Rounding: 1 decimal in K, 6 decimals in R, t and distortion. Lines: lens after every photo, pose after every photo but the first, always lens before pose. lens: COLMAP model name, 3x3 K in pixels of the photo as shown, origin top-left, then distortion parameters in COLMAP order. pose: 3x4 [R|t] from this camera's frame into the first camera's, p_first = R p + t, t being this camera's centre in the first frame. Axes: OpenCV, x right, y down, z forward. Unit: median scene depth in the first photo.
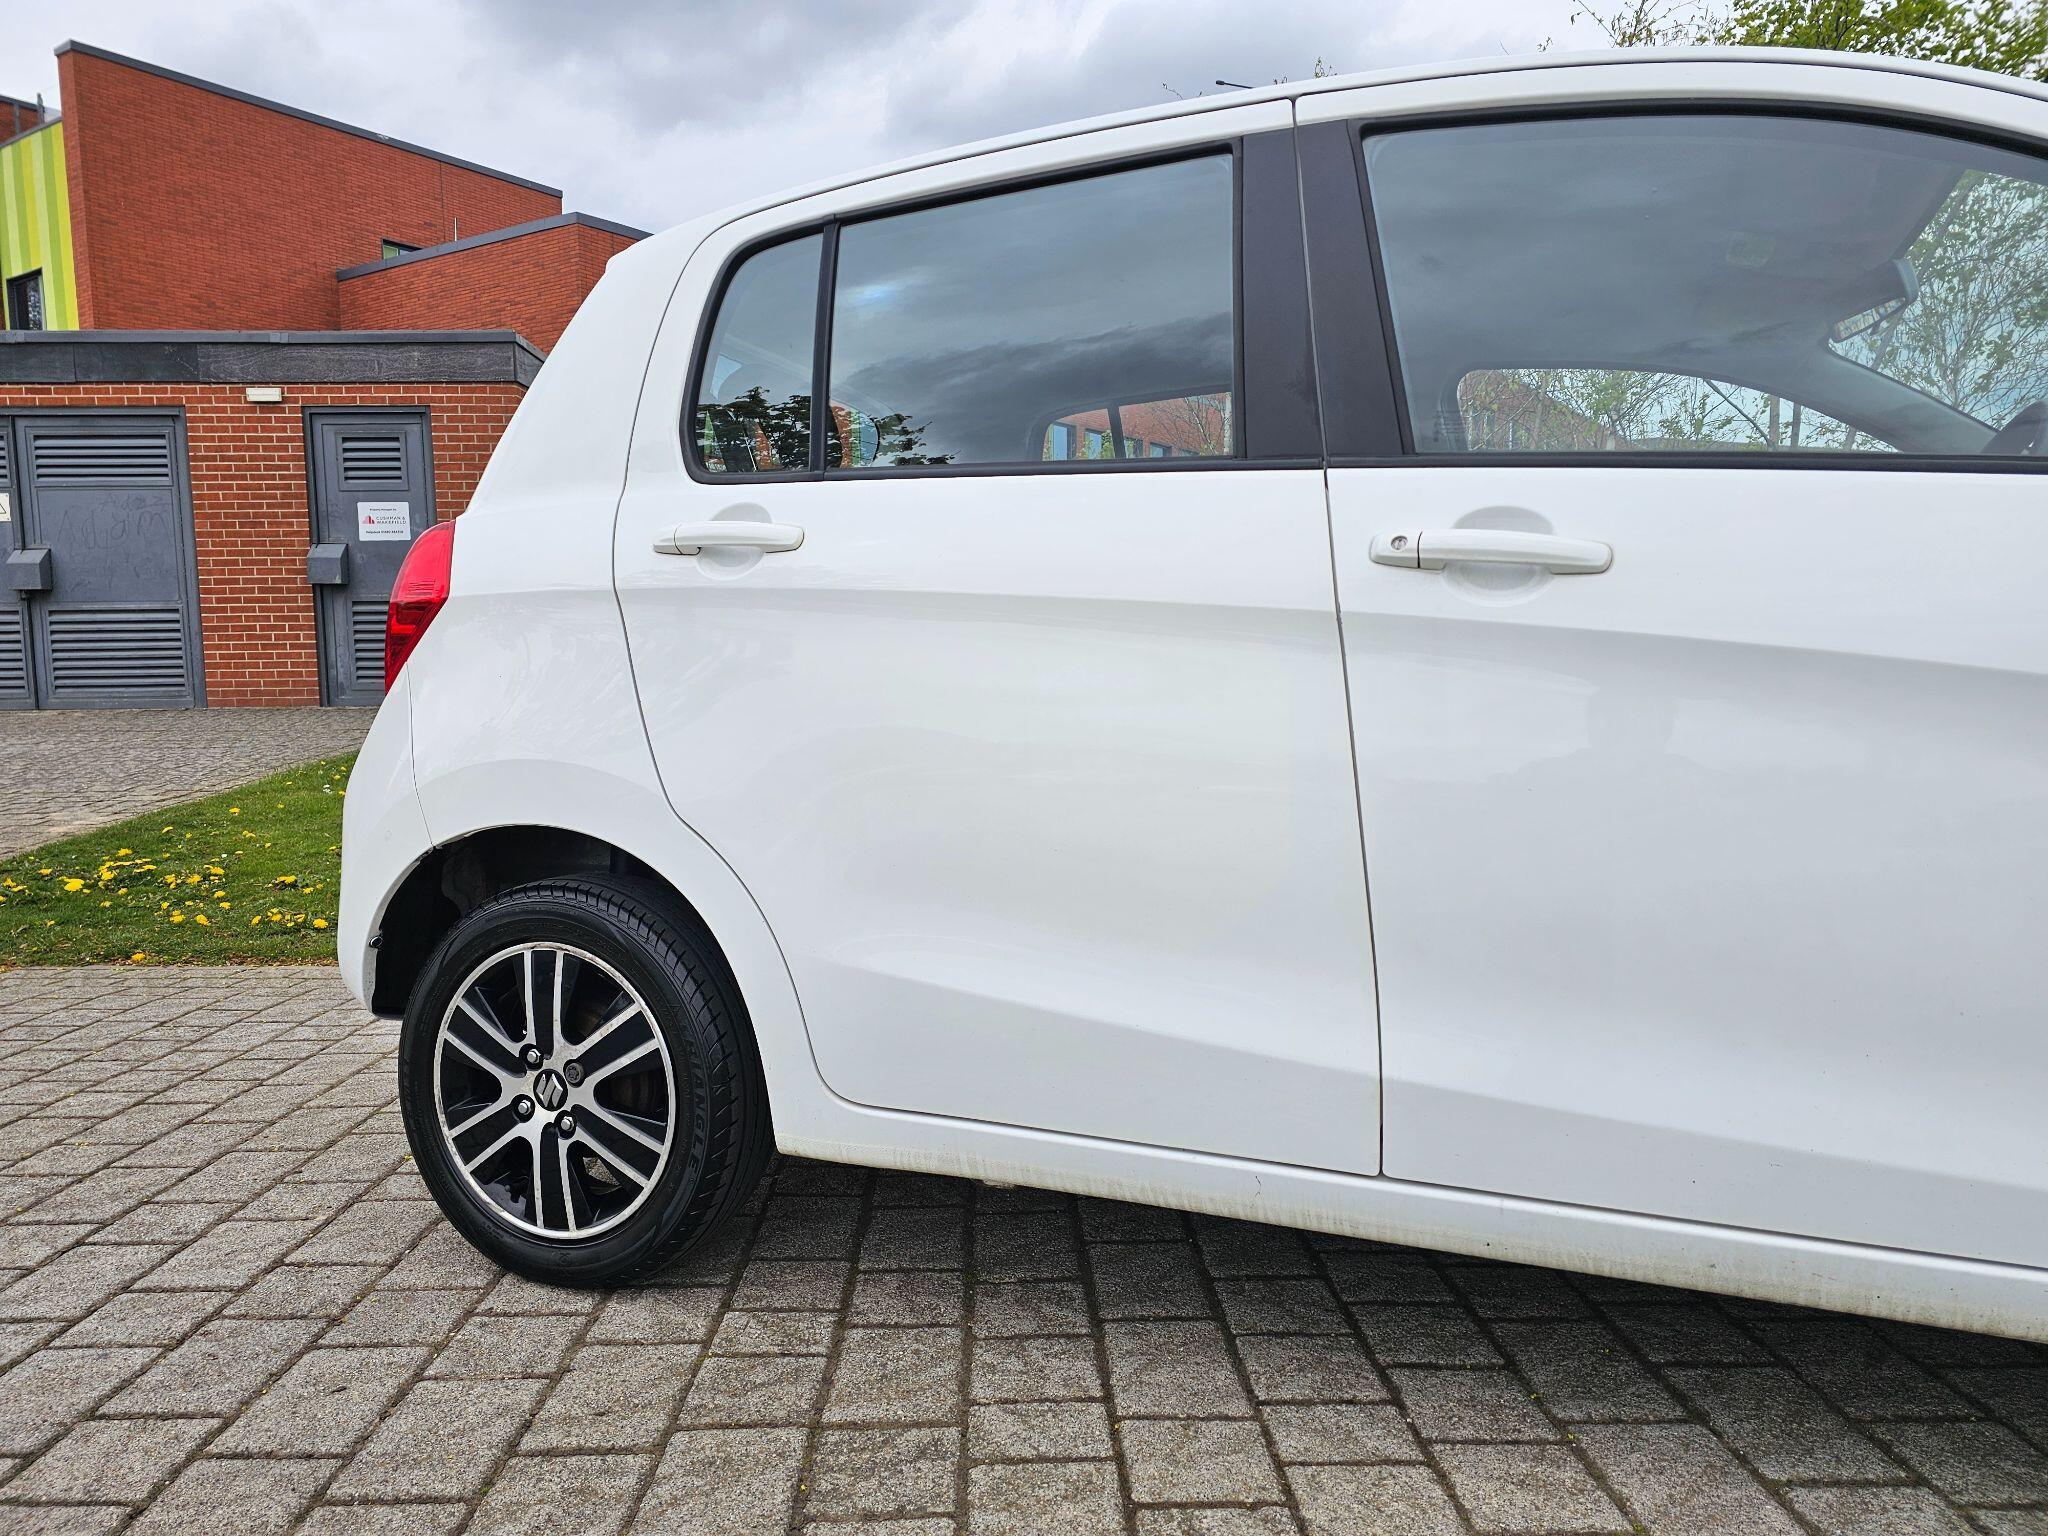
lens RADIAL K [[1371.8, 0, 1019.7], [0, 1371.8, 759.4], [0, 0, 1]] dist [0.046751, -0.033957]
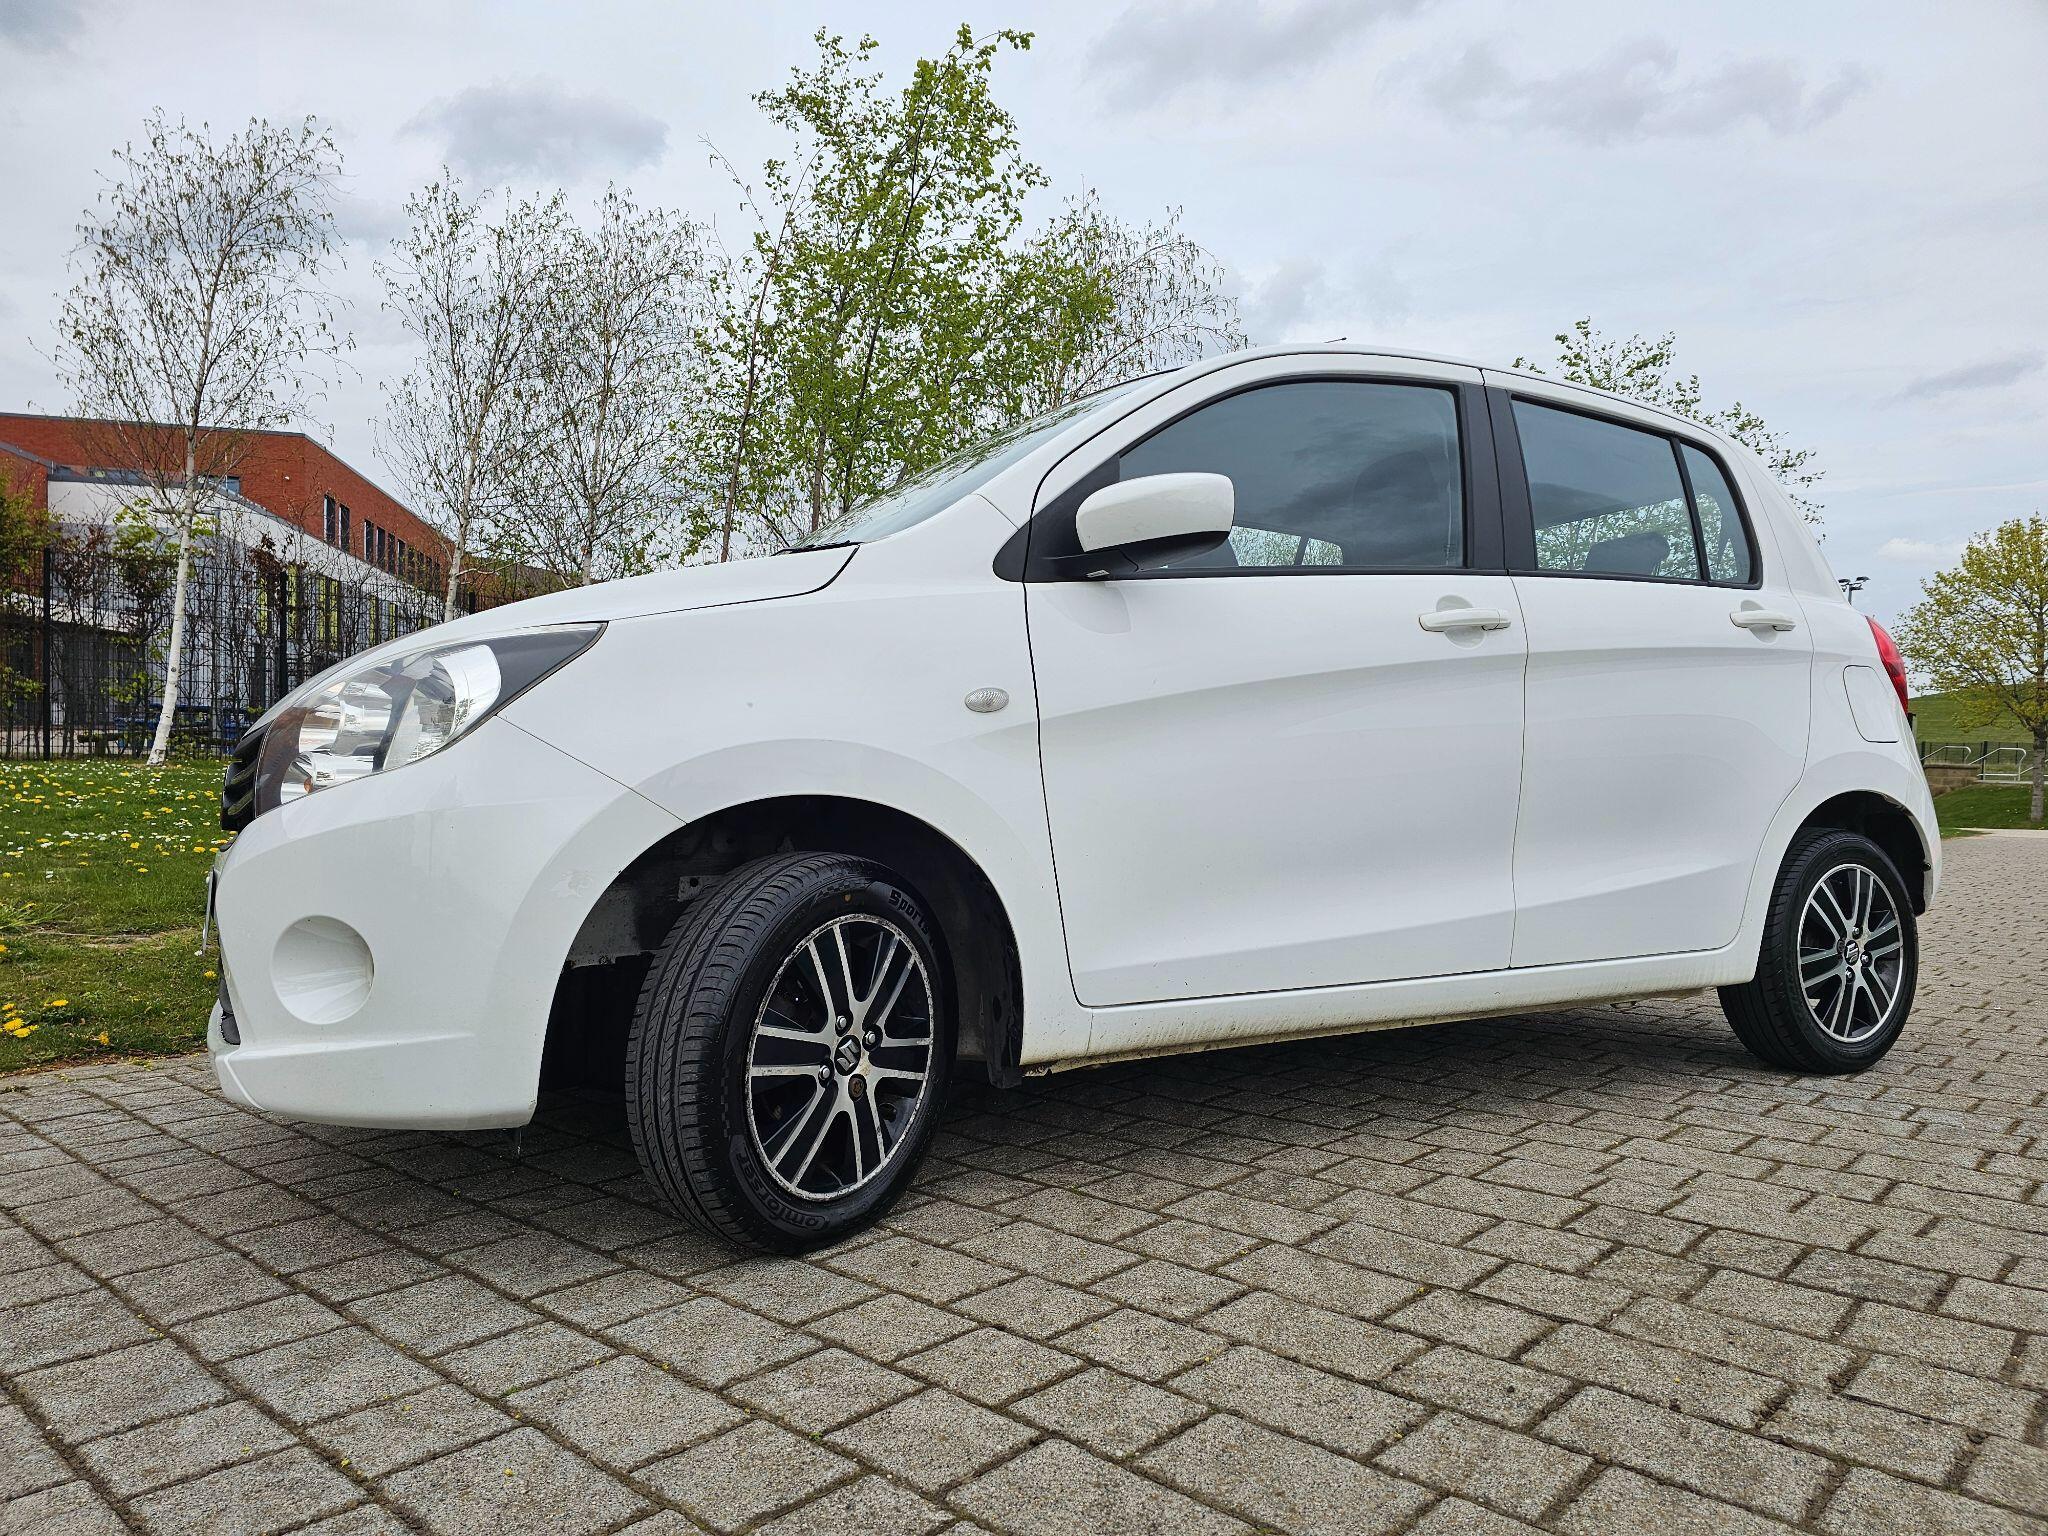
lens RADIAL K [[1371.8, 0, 1012.9], [0, 1371.8, 791.4], [0, 0, 1]] dist [0.046751, -0.033957]
pose [[0.694856, -0.001037, 0.719148, -1.107106], [0.041103, 0.998422, -0.038275, 0.092484], [-0.717973, 0.056155, 0.693802, 0.101781]]
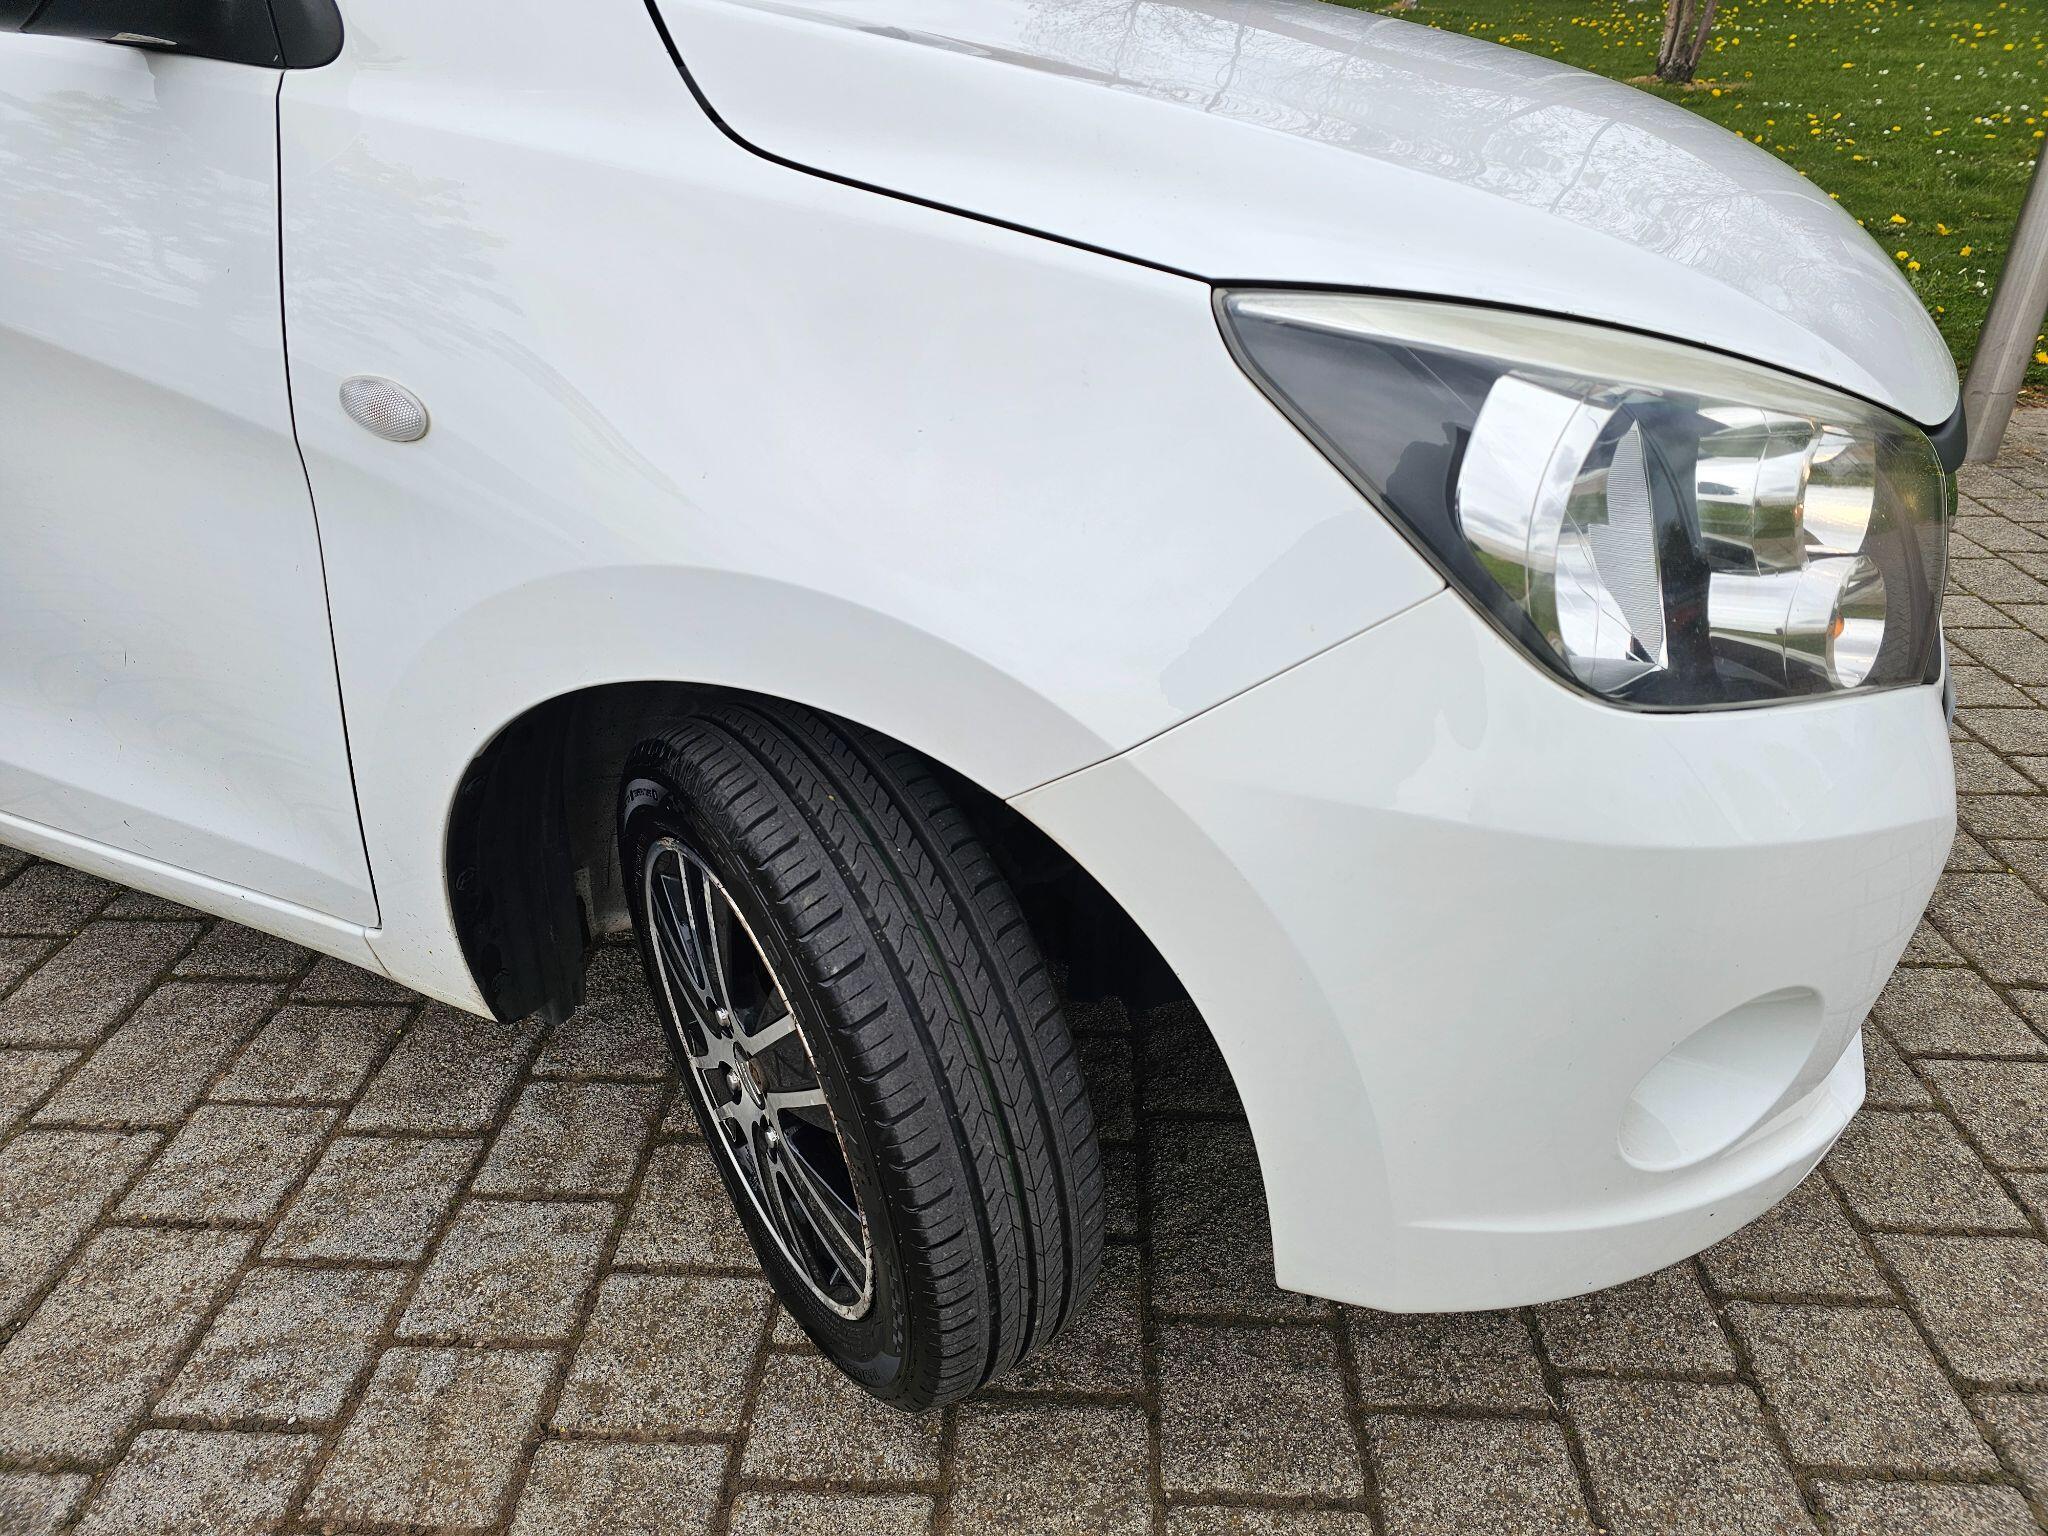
lens RADIAL K [[1371.8, 0, 1022.2], [0, 1371.8, 772.3], [0, 0, 1]] dist [0.046751, -0.033957]
pose [[0.997739, 0.019450, -0.064331, 1.022711], [0.010366, 0.901220, 0.433239, -0.097544], [0.066403, -0.432926, 0.898980, 0.065731]]
